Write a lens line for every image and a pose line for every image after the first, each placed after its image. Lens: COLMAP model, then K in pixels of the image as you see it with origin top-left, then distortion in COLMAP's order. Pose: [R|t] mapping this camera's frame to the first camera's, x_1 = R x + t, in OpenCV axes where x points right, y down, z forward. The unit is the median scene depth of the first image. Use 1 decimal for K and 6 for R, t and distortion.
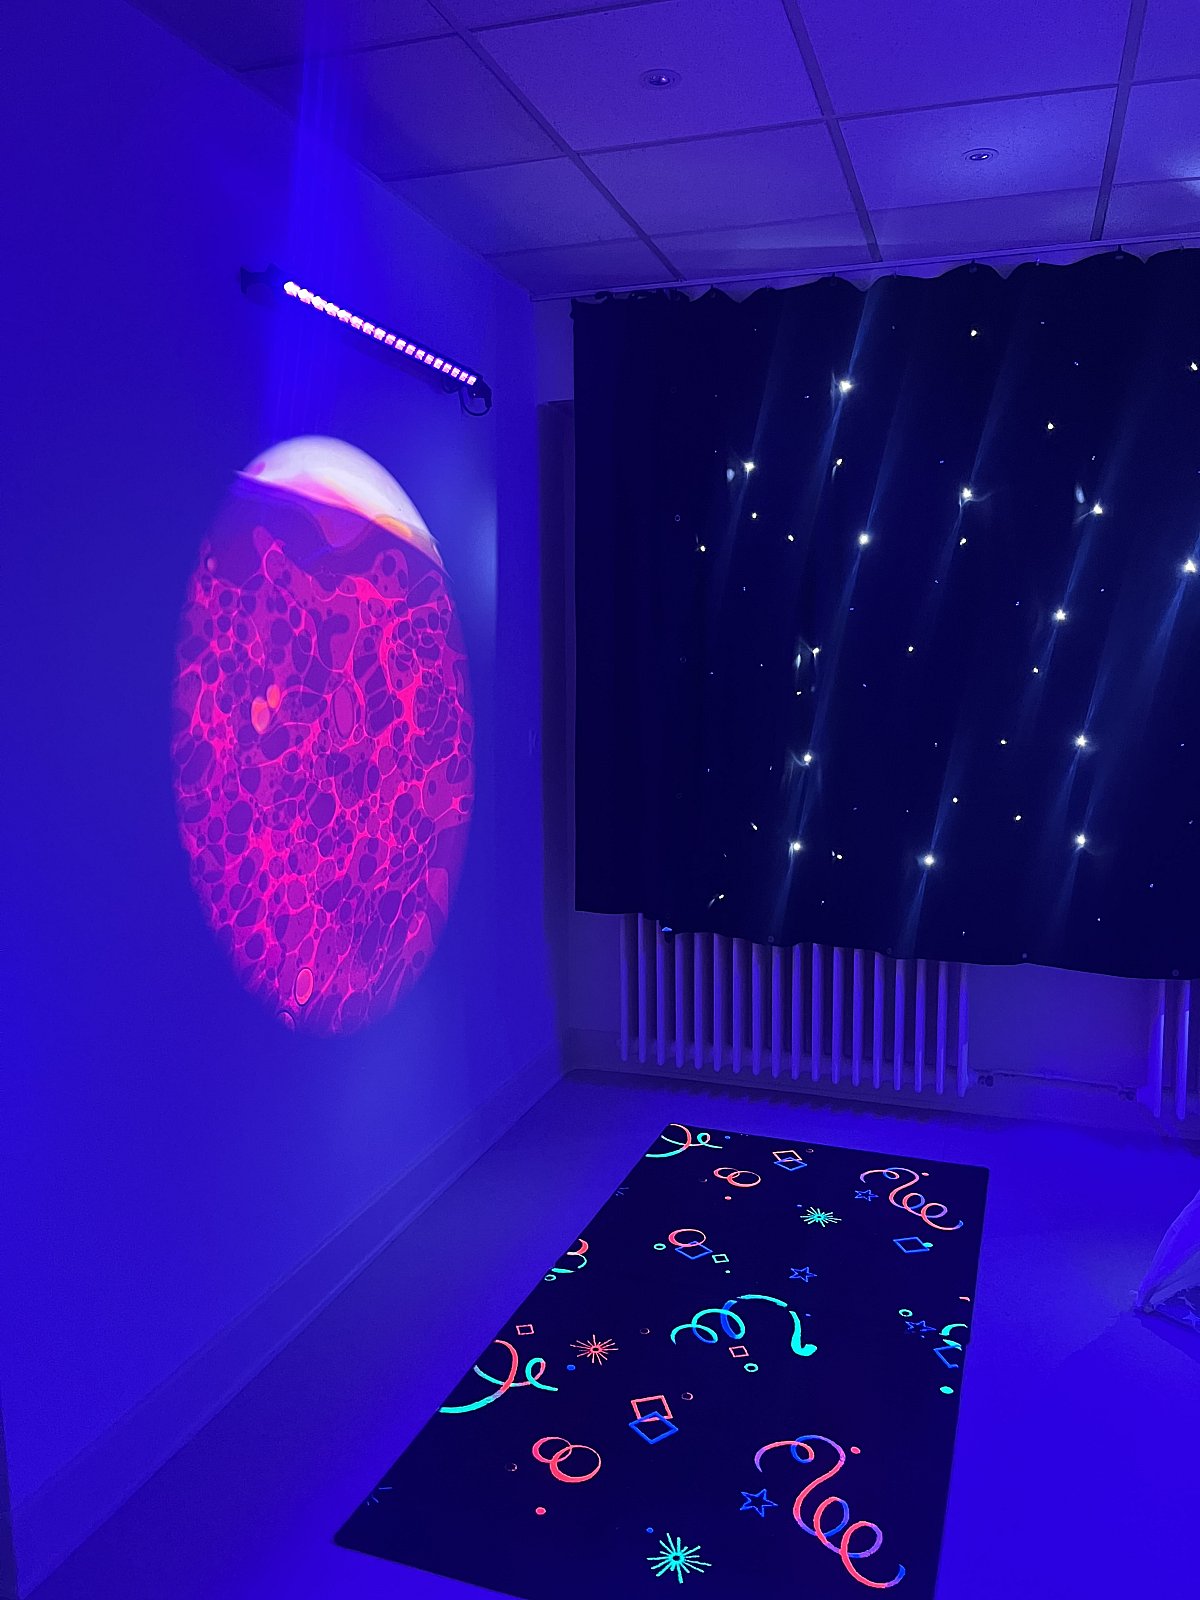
lens RADIAL K [[1198.7, 0, 600.0], [0, 1198.7, 800.0], [0, 0, 1]] dist [0.000188, -0.004568]
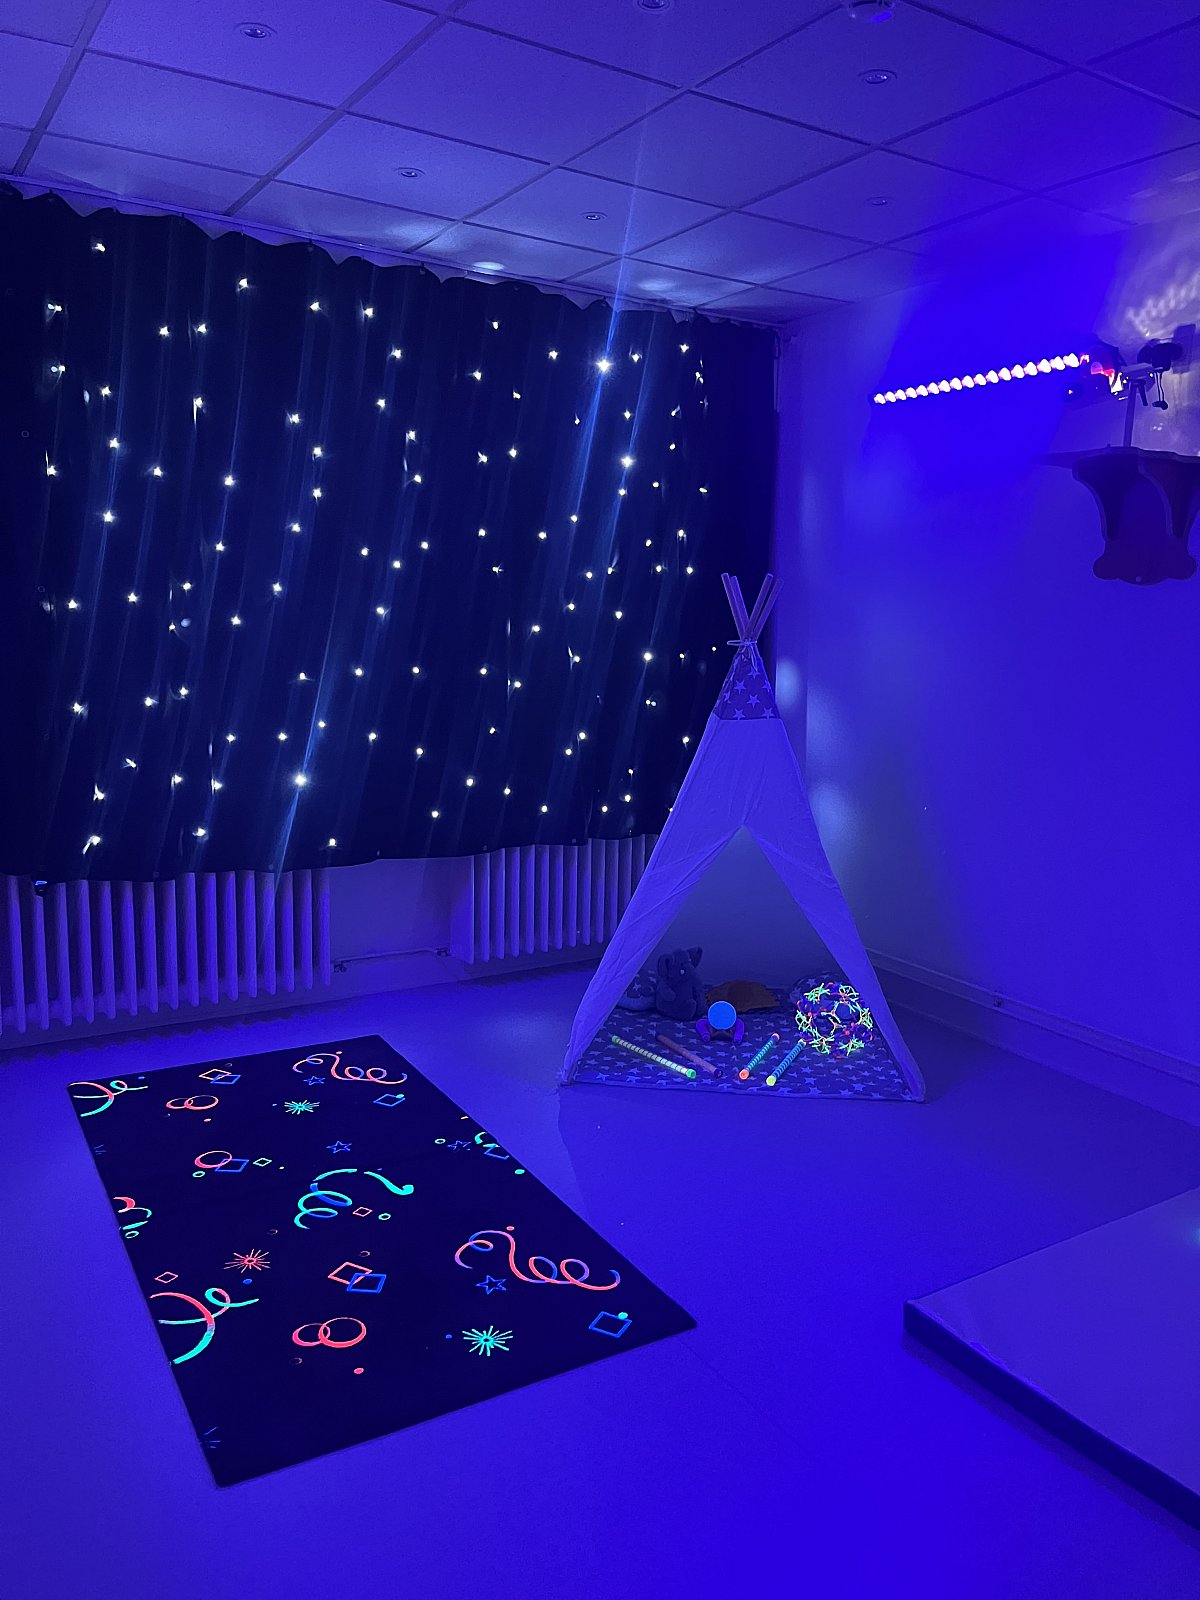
lens RADIAL K [[1216.1, 0, 600.0], [0, 1216.1, 800.0], [0, 0, 1]] dist [-0.014095, -0.009265]
pose [[0.622219, -0.098178, 0.776662, -0.487618], [0.064690, 0.995160, 0.073972, 0.004029], [-0.780165, 0.004215, 0.625559, 0.090529]]
